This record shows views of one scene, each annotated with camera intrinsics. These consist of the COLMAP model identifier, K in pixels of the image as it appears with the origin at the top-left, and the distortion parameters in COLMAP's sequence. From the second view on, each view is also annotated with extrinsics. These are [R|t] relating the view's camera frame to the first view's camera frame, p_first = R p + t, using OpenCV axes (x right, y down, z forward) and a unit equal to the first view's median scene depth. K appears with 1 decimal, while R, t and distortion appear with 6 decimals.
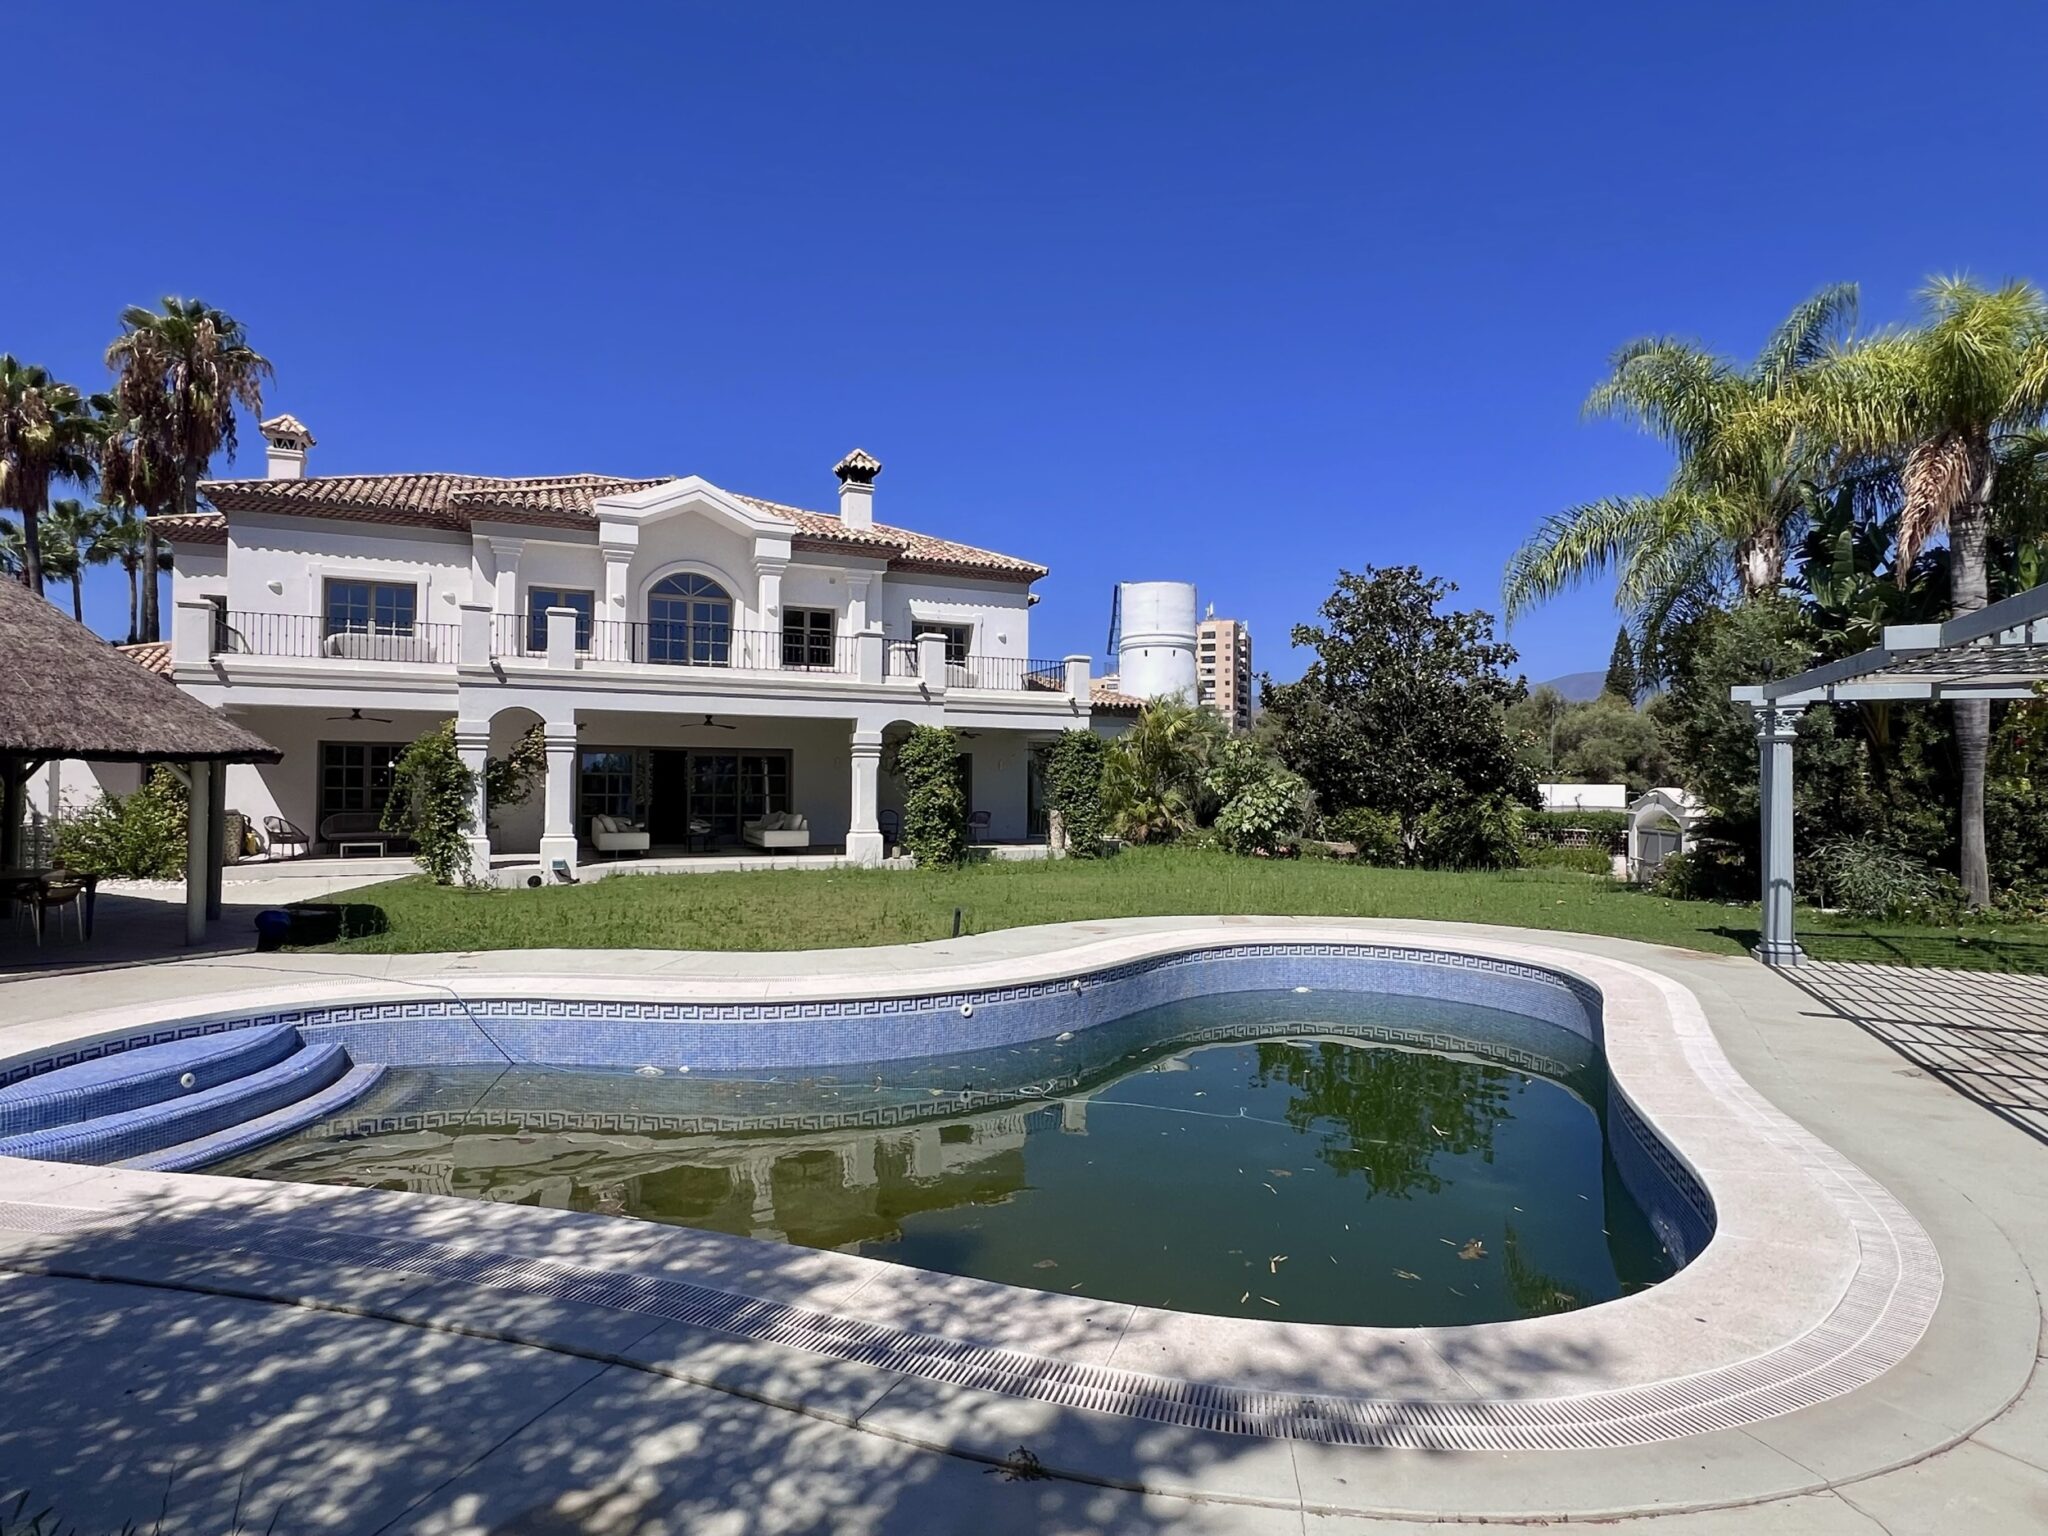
lens RADIAL K [[1102.6, 0, 1028.0], [0, 1102.6, 766.1], [0, 0, 1]] dist [-0.002149, 0.000968]
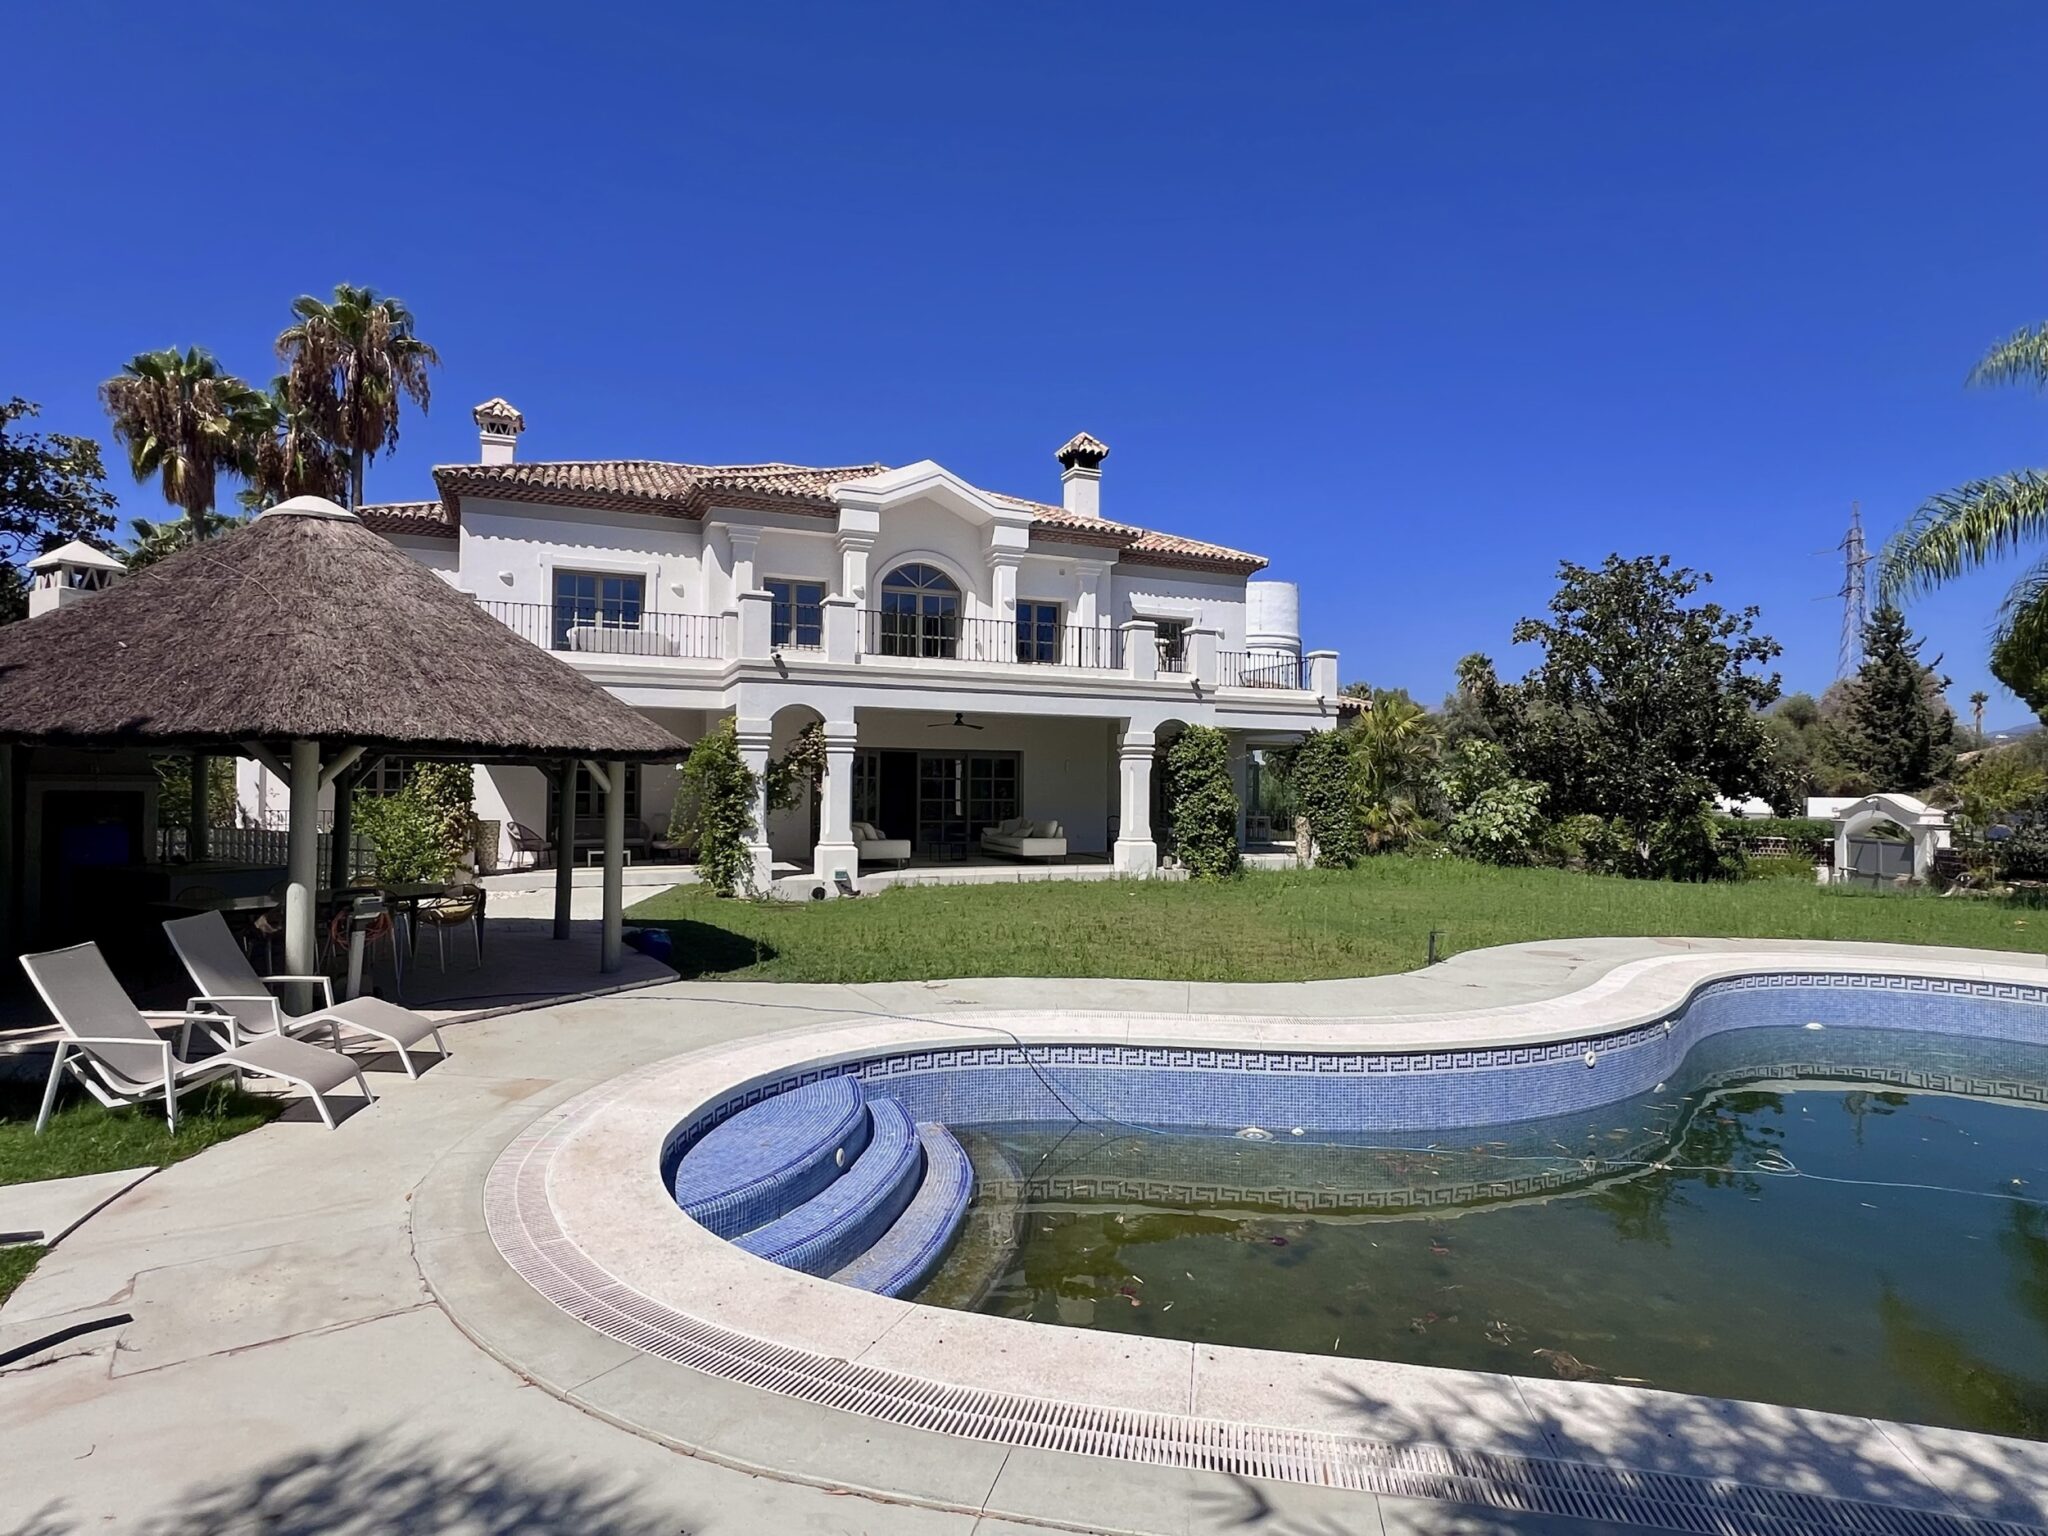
lens RADIAL K [[1101.2, 0, 1024.0], [0, 1101.2, 768.0], [0, 0, 1]] dist [-0.003317, -0.000966]
pose [[0.999656, 0.001249, -0.026193, -0.214976], [-0.001314, 0.999996, -0.002493, 0.001498], [0.026190, 0.002526, 0.999654, 0.071599]]
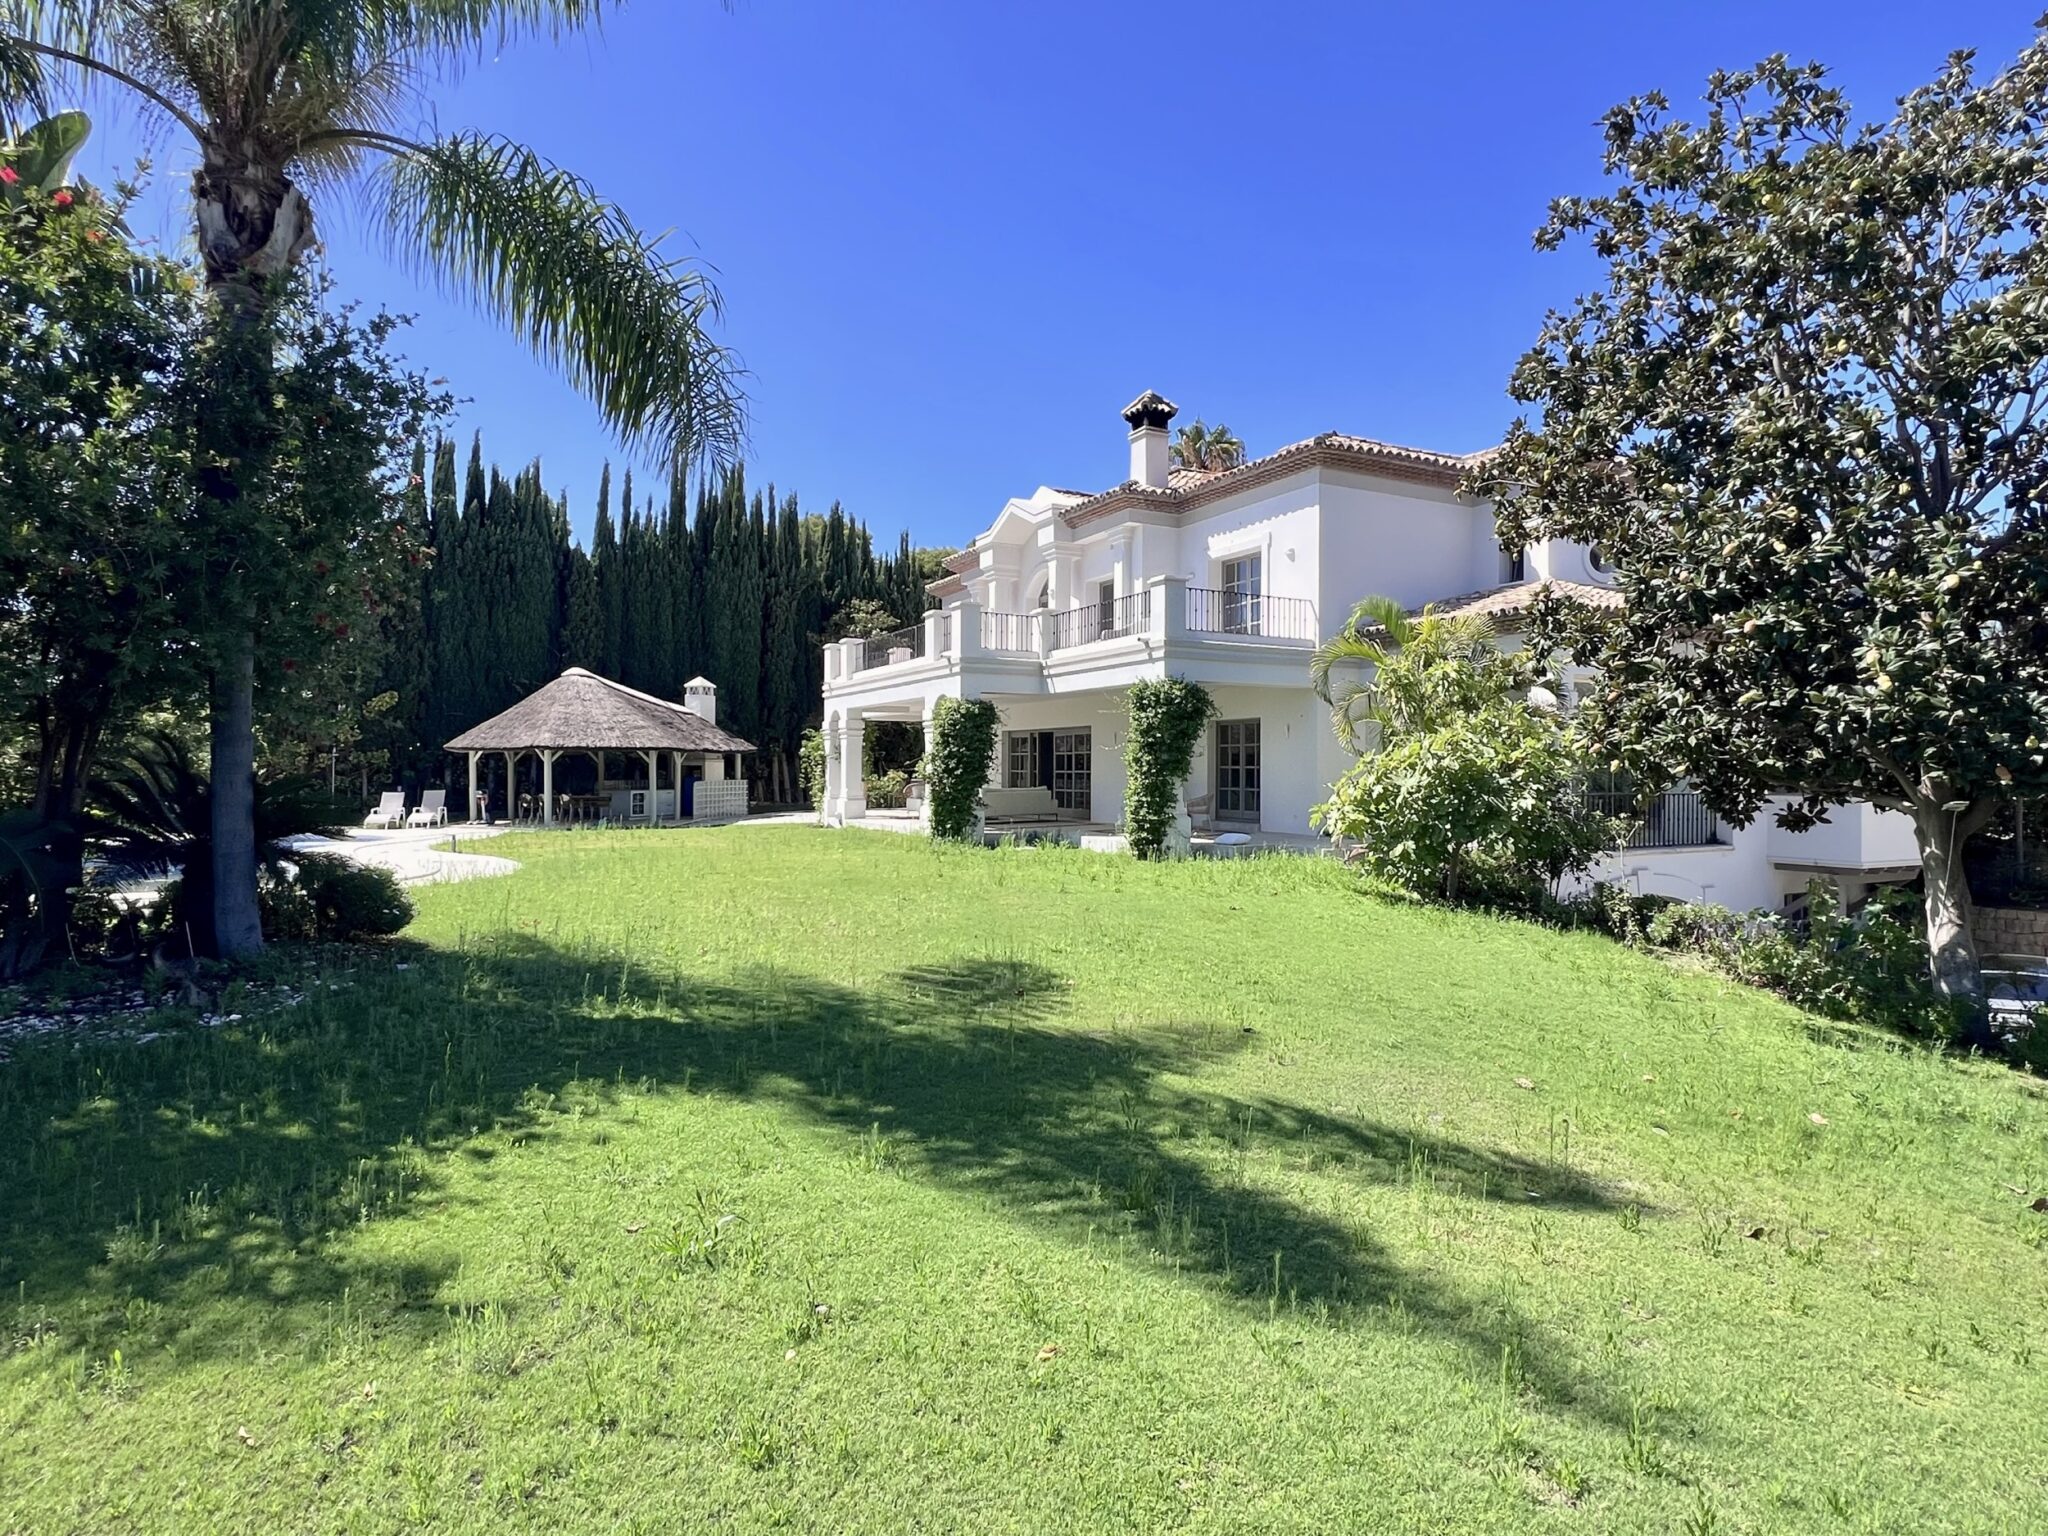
lens RADIAL K [[1075.7, 0, 1019.5], [0, 1075.7, 775.3], [0, 0, 1]] dist [-0.007298, 0.001141]
pose [[0.037286, 0.001796, -0.999303, 0.869731], [0.013725, 0.999903, 0.002309, 0.030160], [0.999210, -0.013801, 0.037257, 1.028647]]
